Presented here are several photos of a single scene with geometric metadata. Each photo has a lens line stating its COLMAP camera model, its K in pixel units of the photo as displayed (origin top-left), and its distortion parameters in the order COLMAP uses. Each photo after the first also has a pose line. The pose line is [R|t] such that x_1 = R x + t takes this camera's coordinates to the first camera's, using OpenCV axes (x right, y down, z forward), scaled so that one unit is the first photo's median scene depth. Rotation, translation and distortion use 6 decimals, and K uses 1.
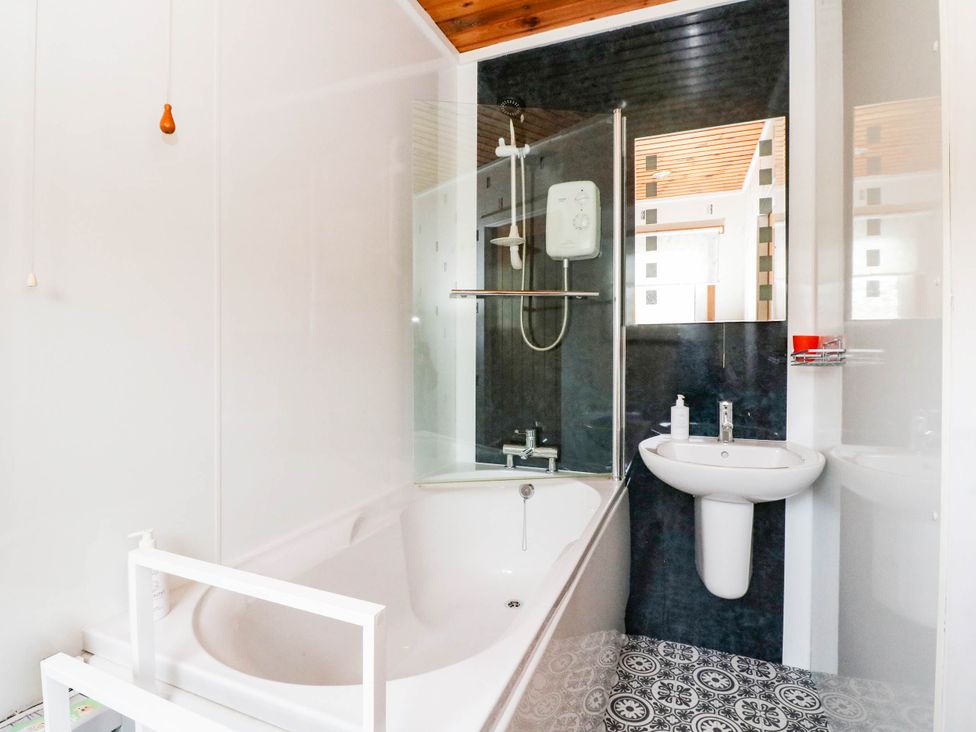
lens RADIAL K [[508.4, 0, 499.3], [0, 508.4, 357.1], [0, 0, 1]] dist [-0.007621, -0.013343]
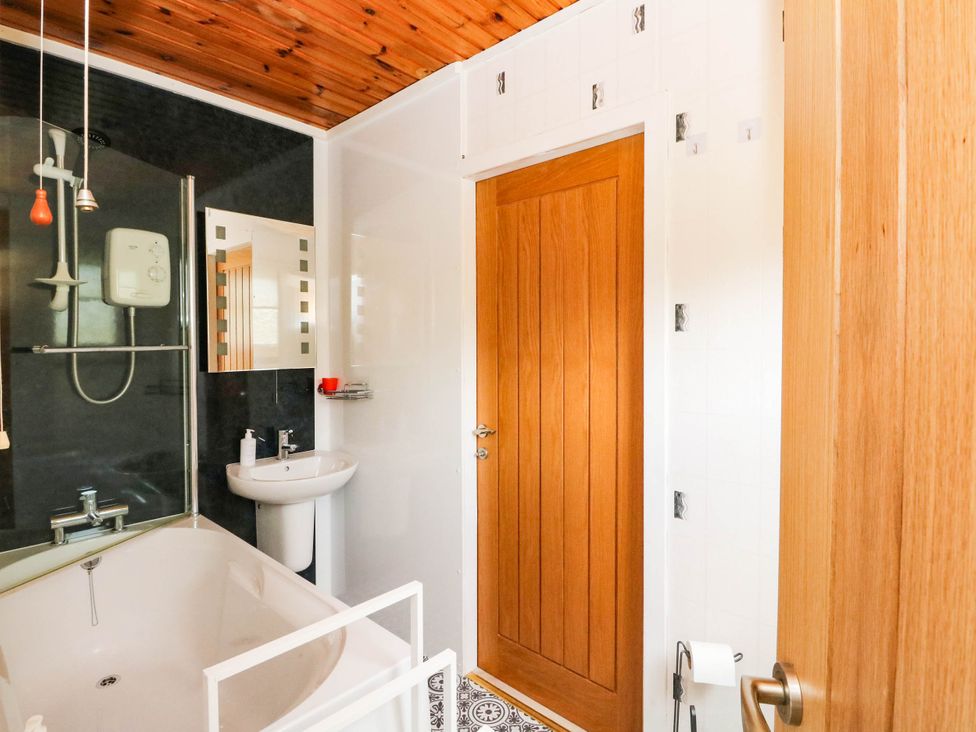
lens RADIAL K [[508.4, 0, 499.3], [0, 508.4, 357.1], [0, 0, 1]] dist [-0.007621, -0.013343]
pose [[0.314559, -0.025023, 0.948908, -0.599796], [0.009754, 0.999685, 0.023129, -0.120534], [-0.949188, 0.001980, 0.314704, 0.035599]]
